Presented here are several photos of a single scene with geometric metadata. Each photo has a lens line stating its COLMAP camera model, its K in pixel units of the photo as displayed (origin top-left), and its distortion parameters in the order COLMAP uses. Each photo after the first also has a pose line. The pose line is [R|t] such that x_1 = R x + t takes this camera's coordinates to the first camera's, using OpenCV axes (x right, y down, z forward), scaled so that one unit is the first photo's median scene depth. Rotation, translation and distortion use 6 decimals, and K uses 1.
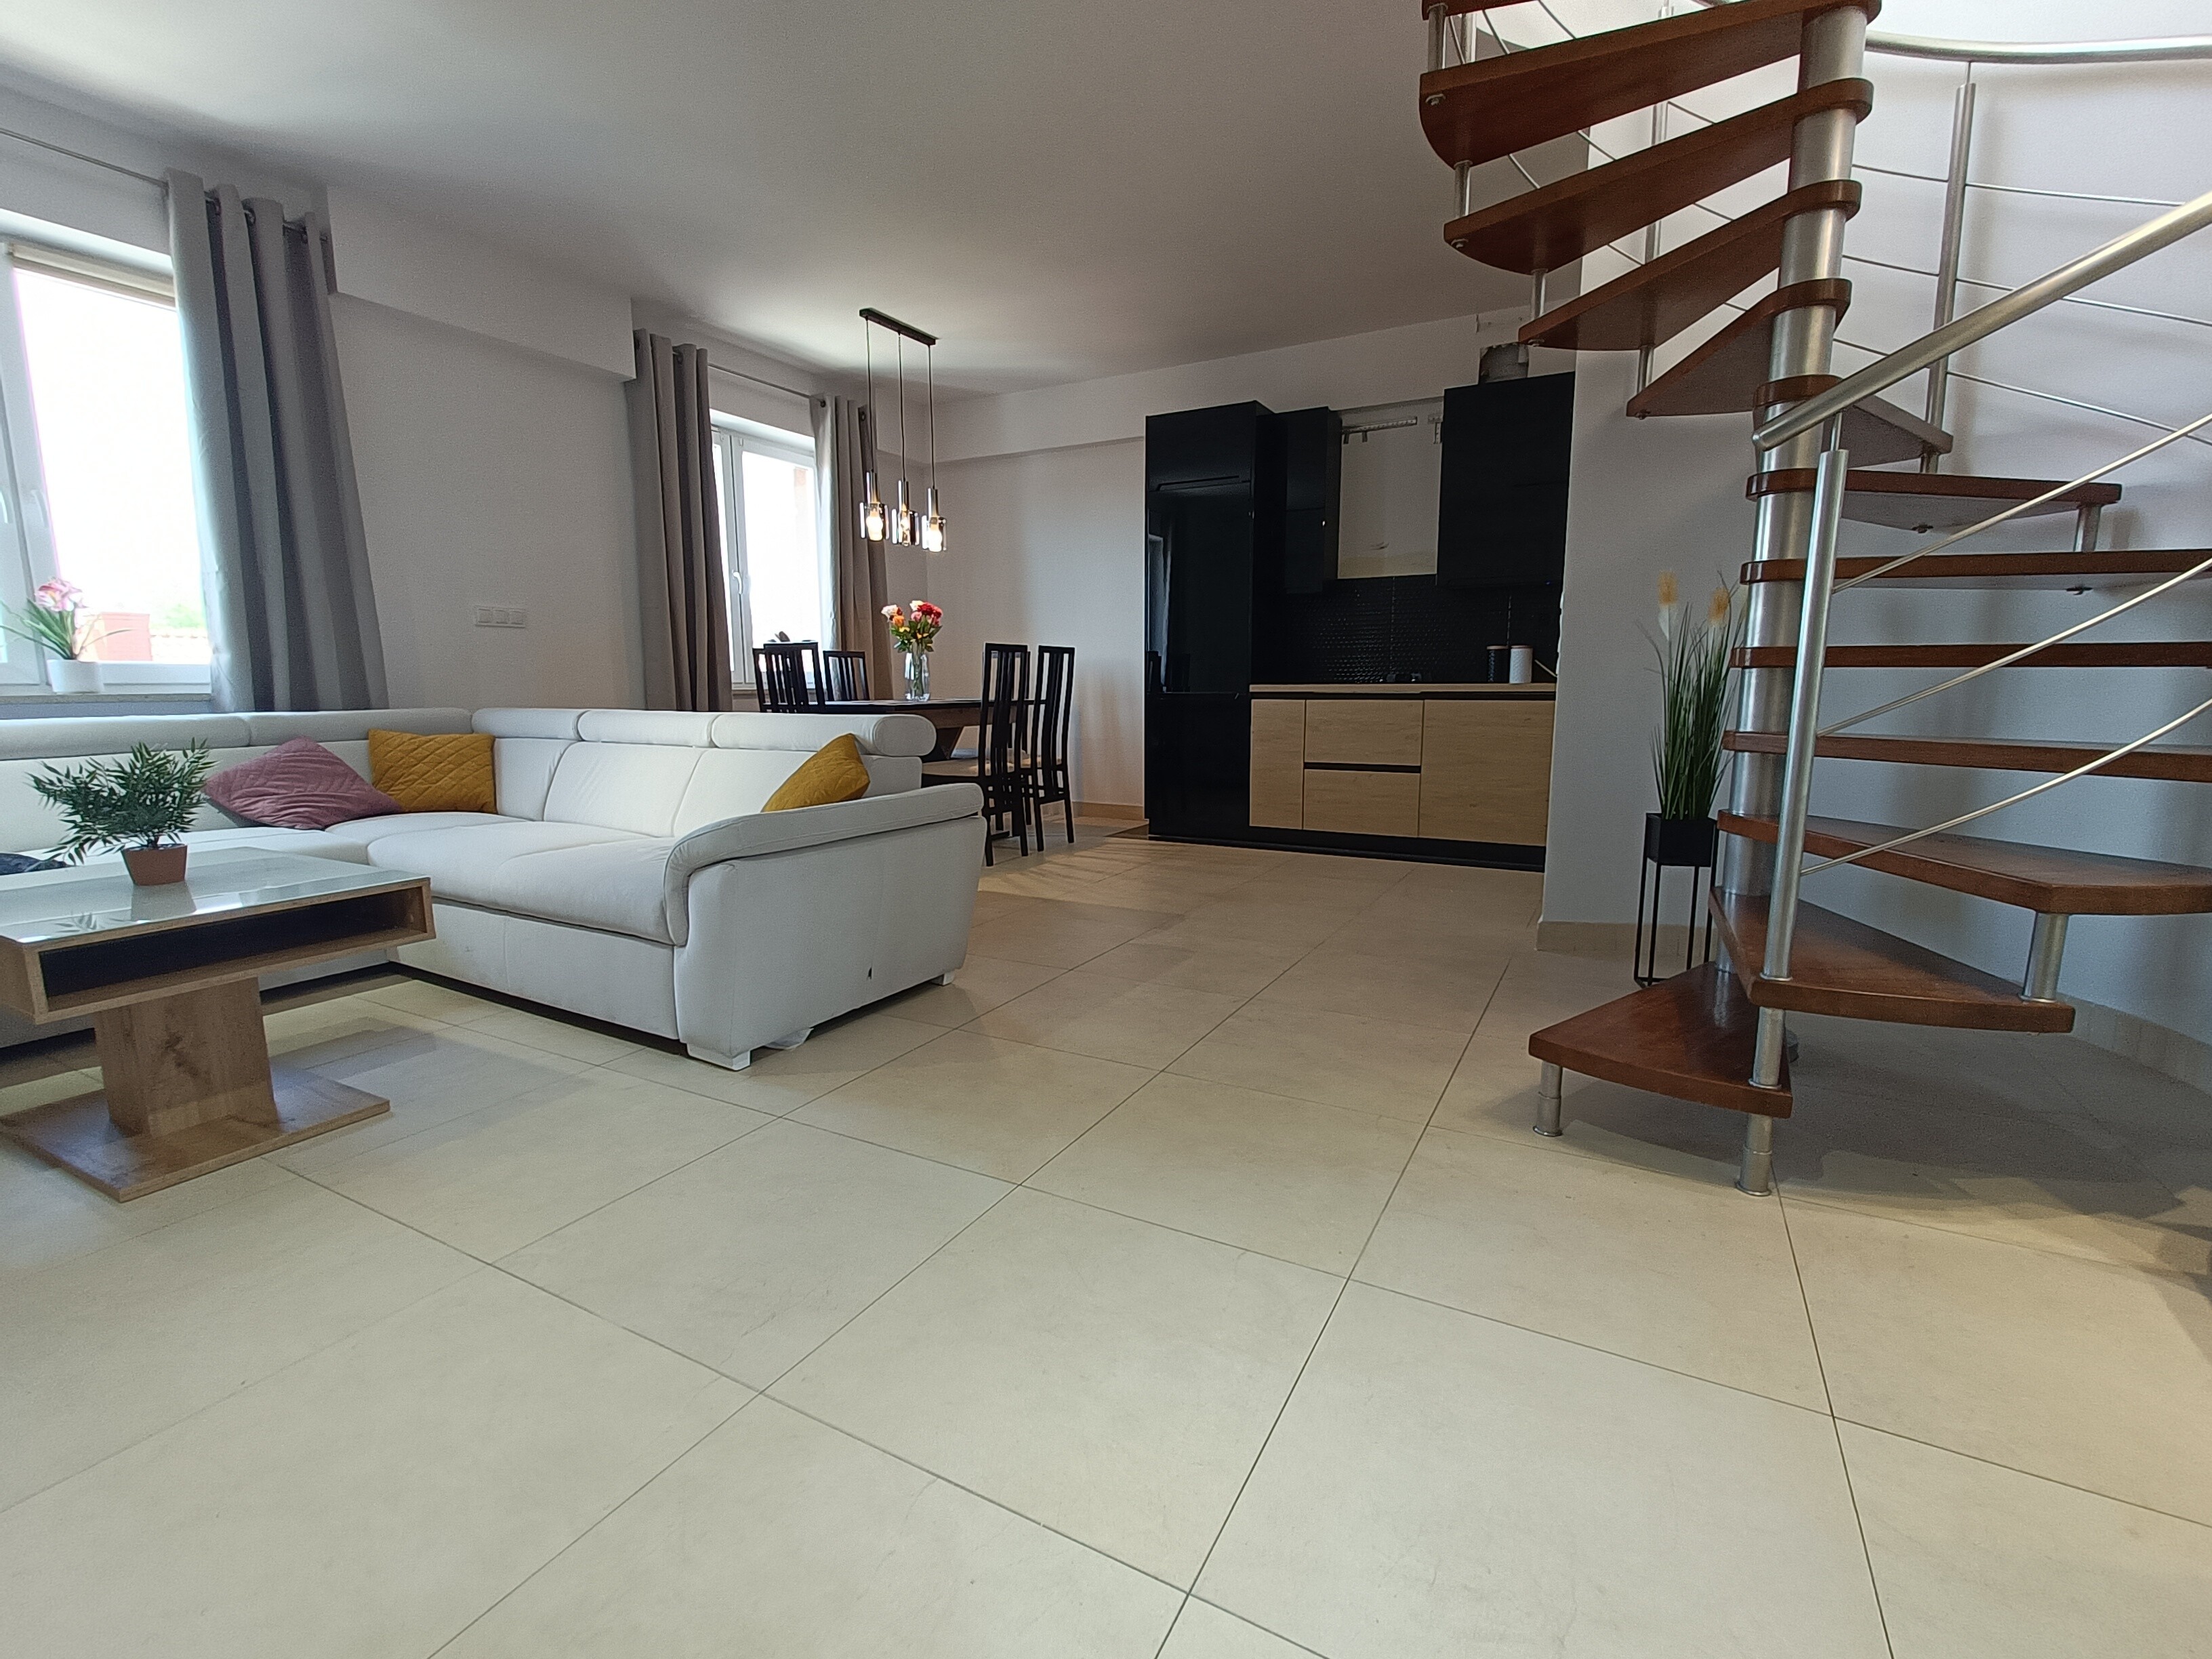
lens RADIAL K [[992.3, 0, 1093.4], [0, 992.3, 828.9], [0, 0, 1]] dist [0.001956, -0.001819]
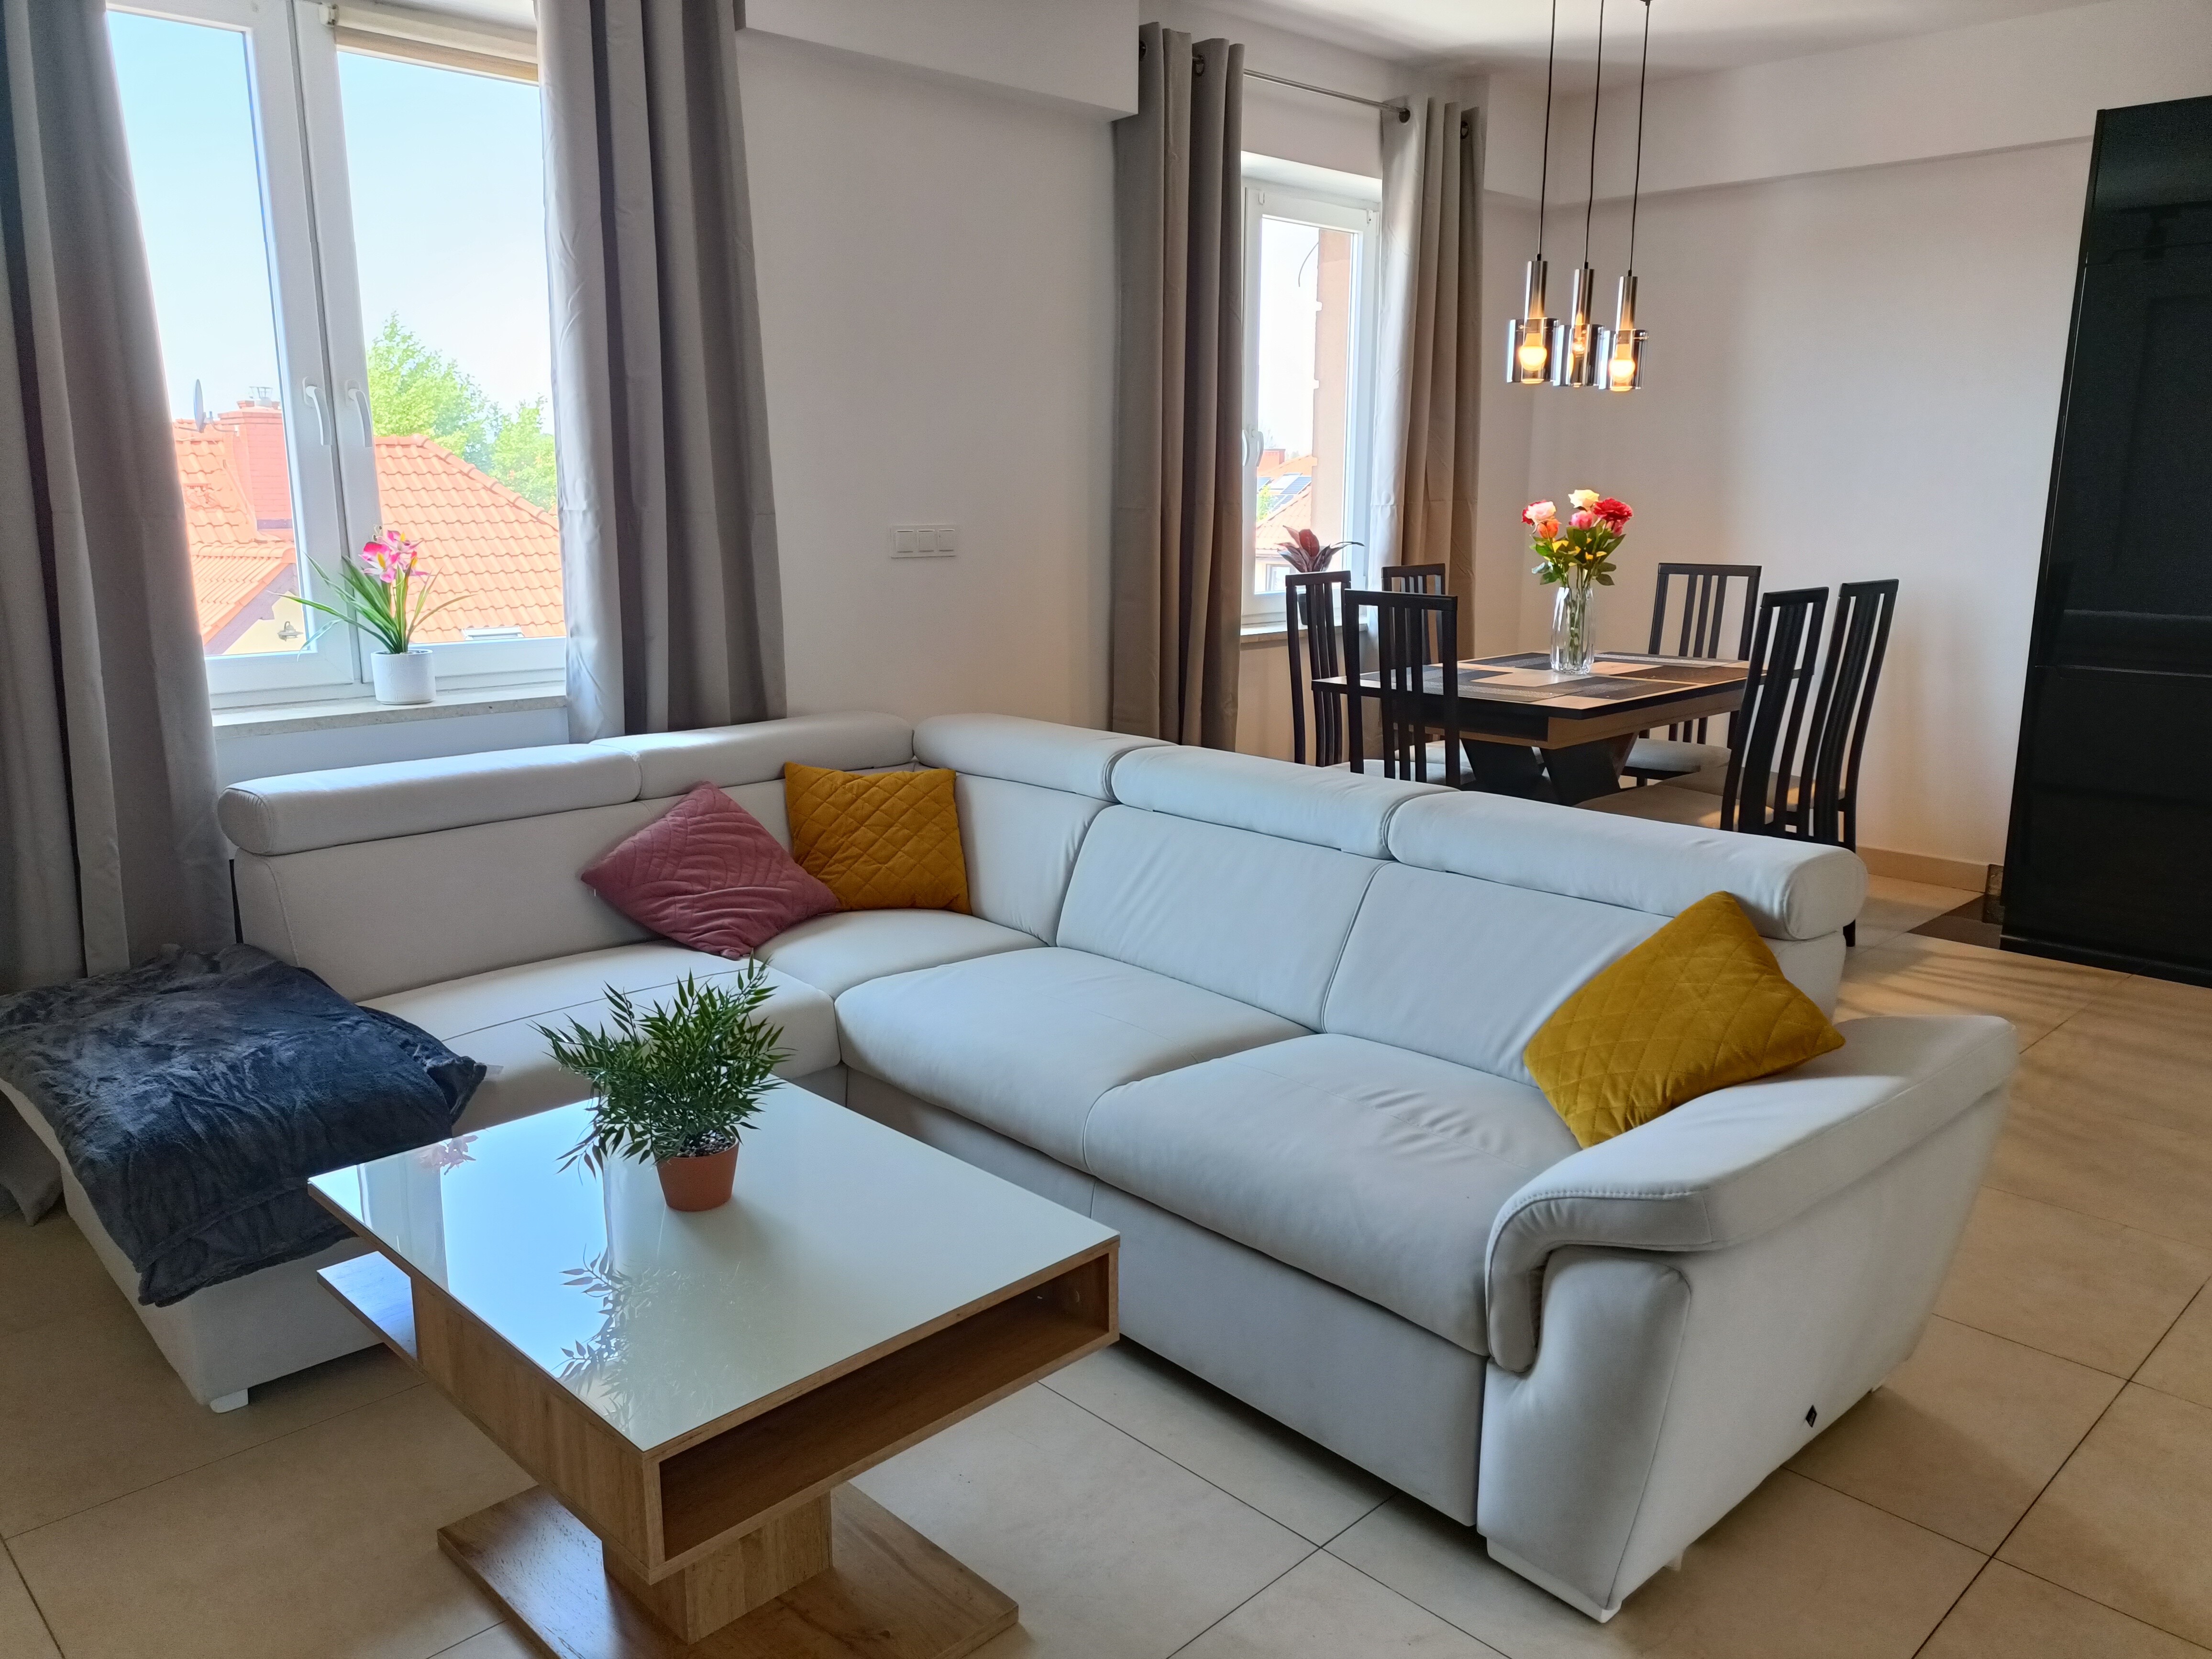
lens RADIAL K [[1613.1, 0, 1096.4], [0, 1613.1, 834.3], [0, 0, 1]] dist [0.052556, -0.026537]
pose [[0.958218, 0.065048, -0.278545, -0.190258], [-0.047195, 0.996406, 0.070334, -0.100052], [0.282119, -0.054249, 0.957844, 0.063856]]
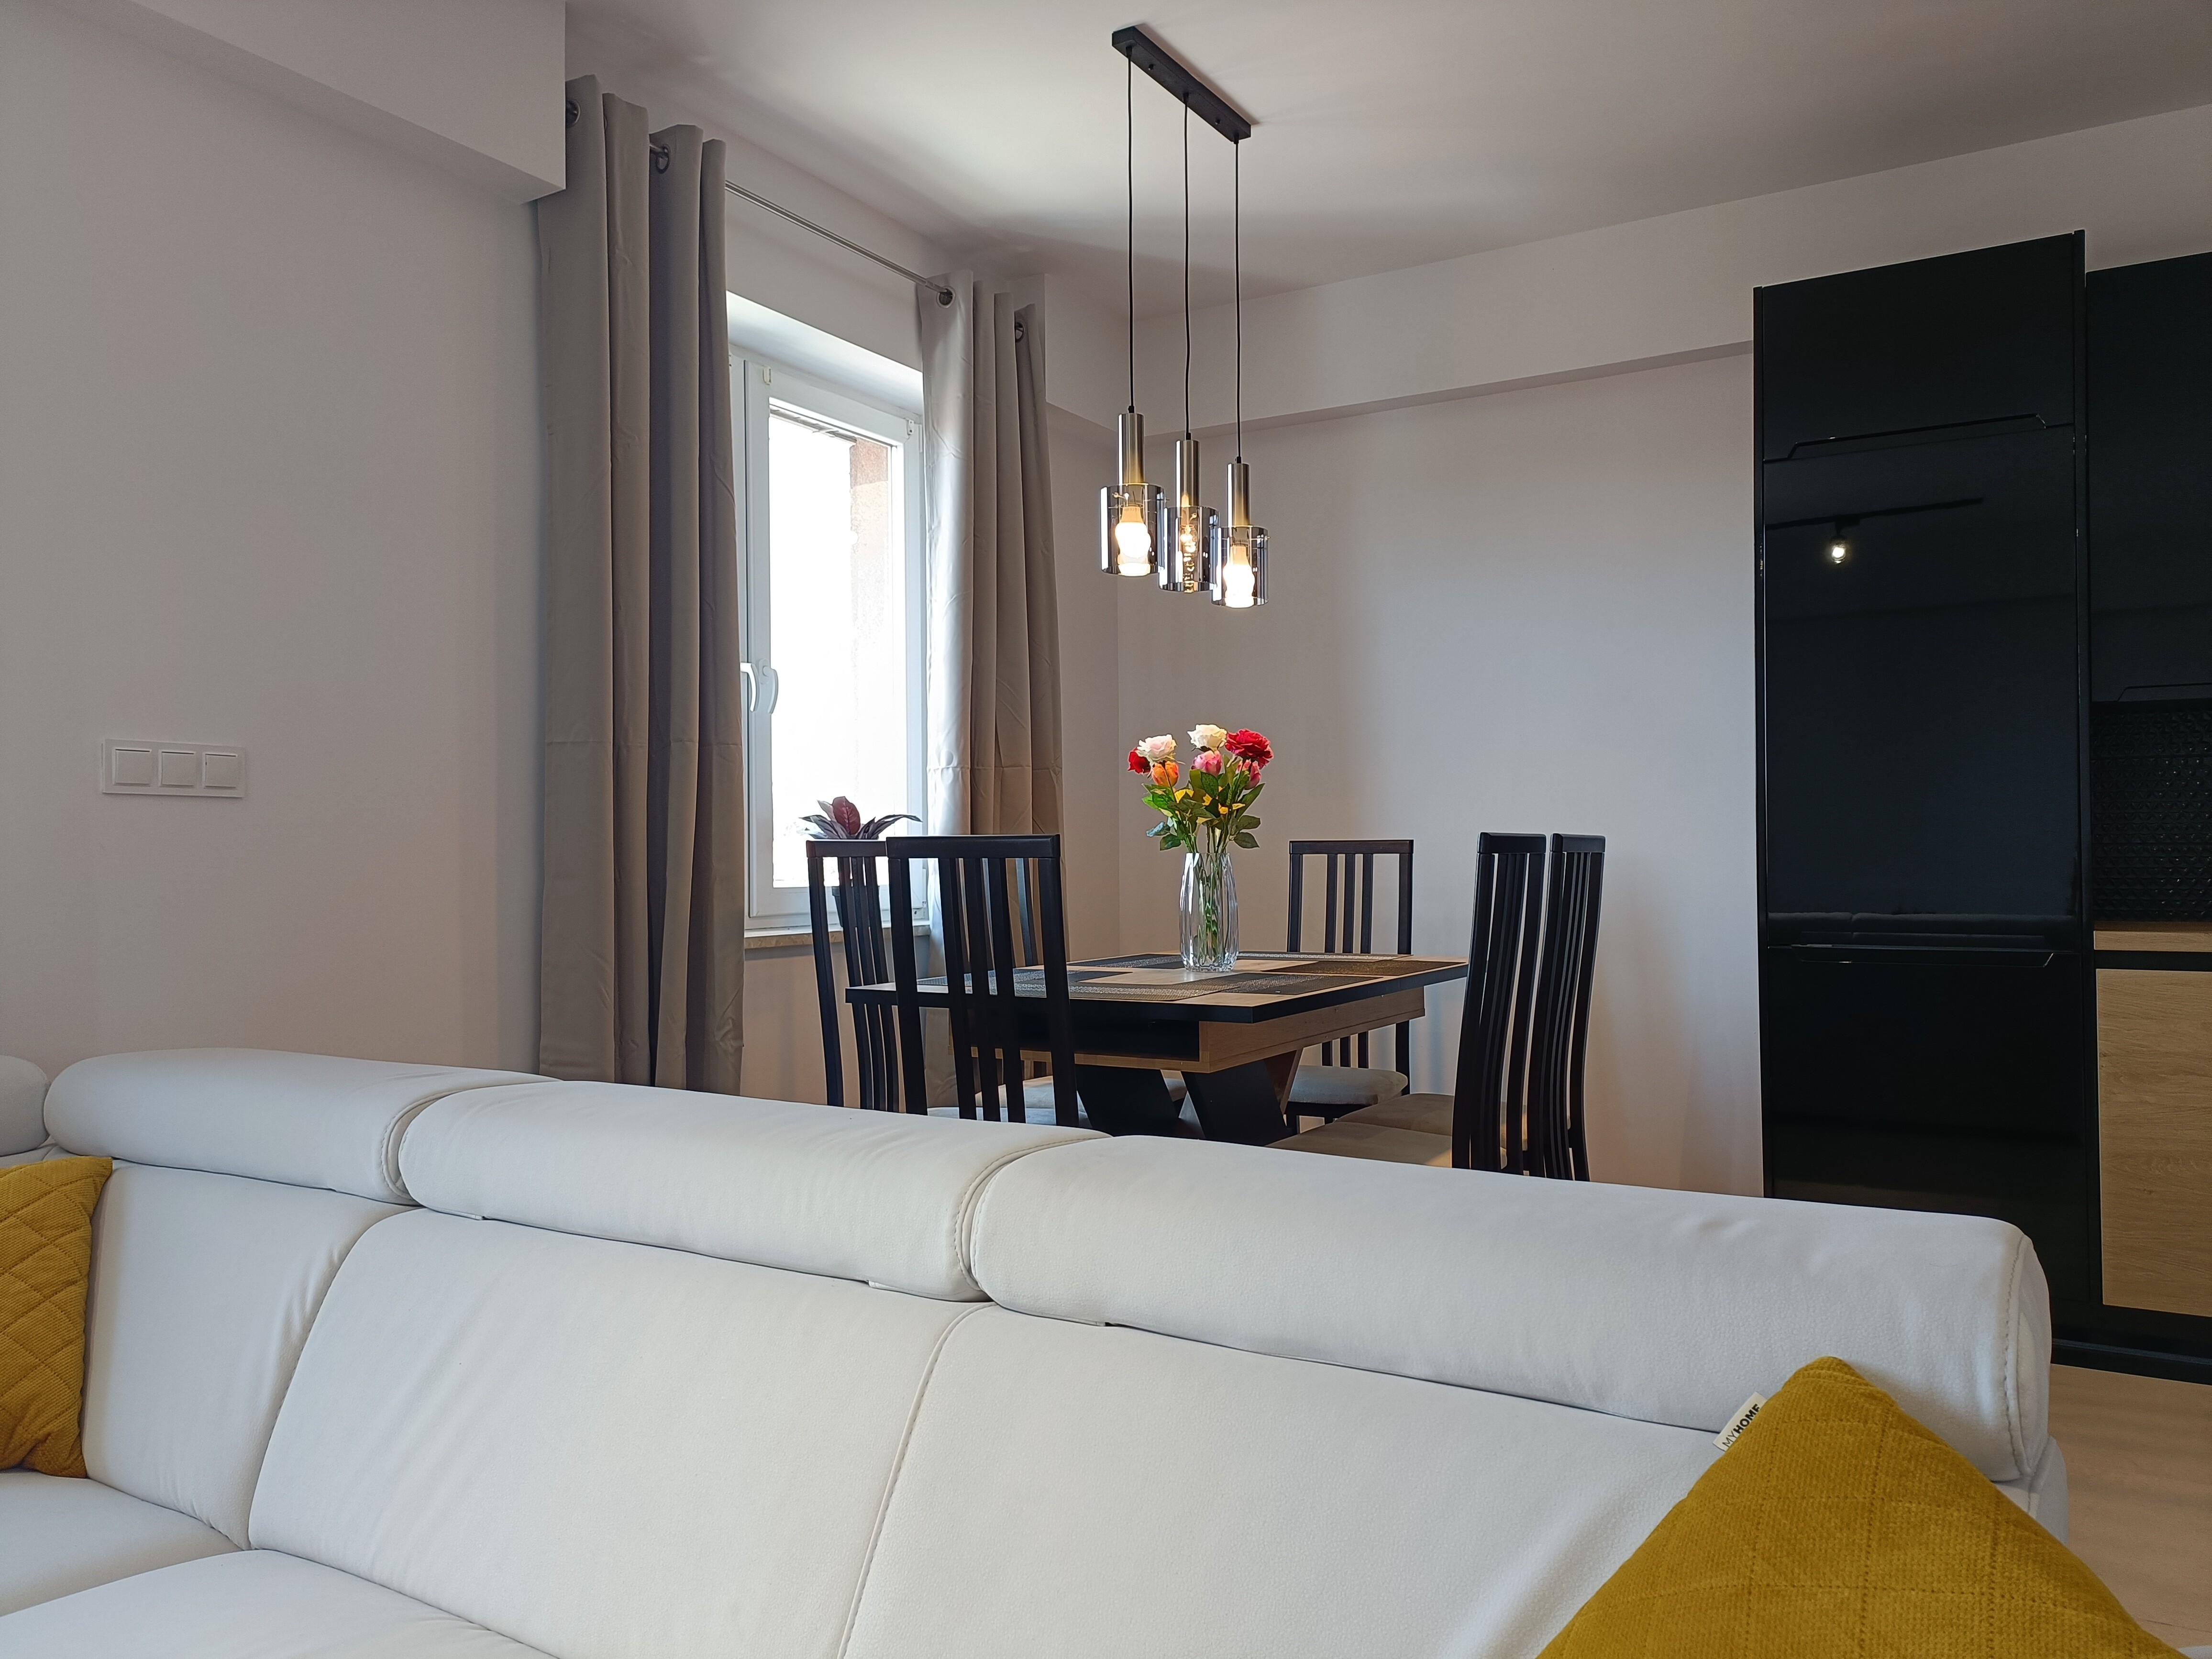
lens RADIAL K [[1613.1, 0, 1095.7], [0, 1613.1, 829.0], [0, 0, 1]] dist [0.052556, -0.026537]
pose [[0.999575, -0.004794, -0.028772, -0.224294], [-0.000015, 0.986314, -0.164875, -0.086298], [0.029169, 0.164805, 0.985895, 0.388484]]
